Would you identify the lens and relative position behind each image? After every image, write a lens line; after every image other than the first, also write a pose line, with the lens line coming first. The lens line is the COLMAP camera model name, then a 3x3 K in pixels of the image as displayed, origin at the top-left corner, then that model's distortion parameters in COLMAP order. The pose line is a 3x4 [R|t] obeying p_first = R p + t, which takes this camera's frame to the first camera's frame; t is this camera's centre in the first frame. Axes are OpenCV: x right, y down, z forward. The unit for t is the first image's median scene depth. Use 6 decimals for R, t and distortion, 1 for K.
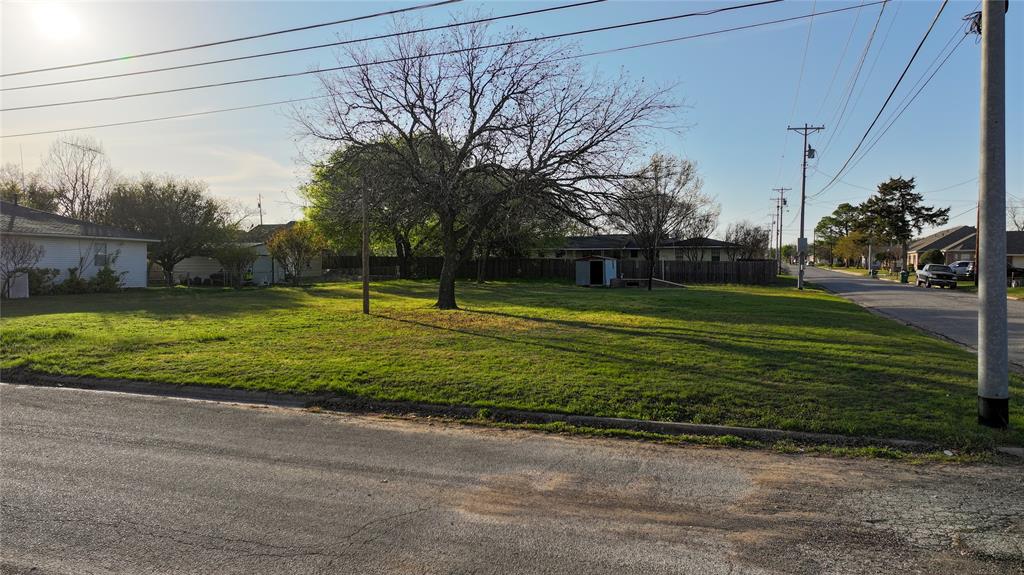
lens RADIAL K [[720.5, 0, 516.5], [0, 720.5, 284.6], [0, 0, 1]] dist [-0.008759, 0.025012]
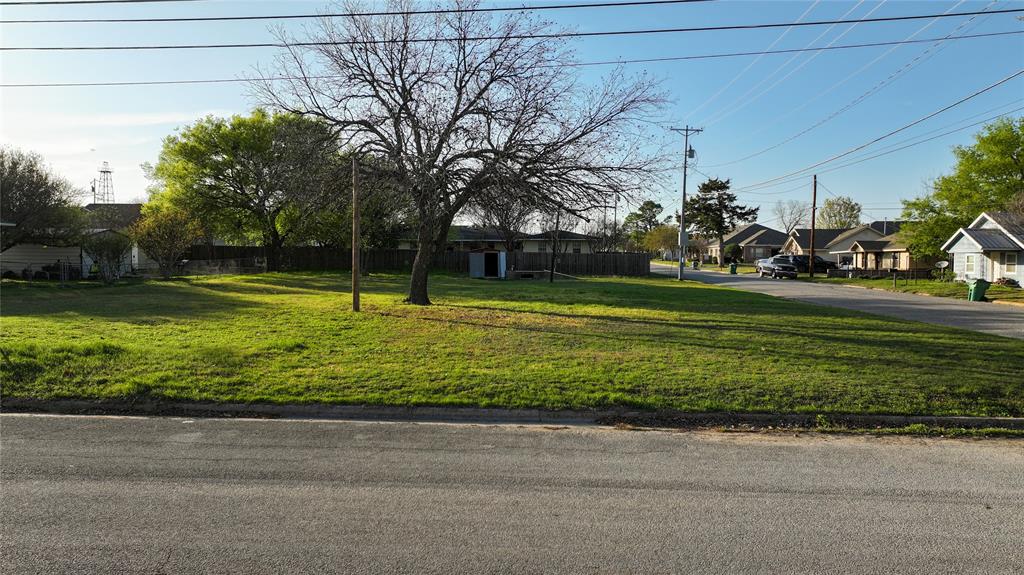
lens RADIAL K [[720.5, 0, 516.5], [0, 720.5, 284.6], [0, 0, 1]] dist [-0.008759, 0.025012]
pose [[0.955943, -0.006655, 0.293477, -0.139276], [0.002918, 0.999909, 0.013171, -0.002001], [-0.293538, -0.011735, 0.955875, 0.044792]]
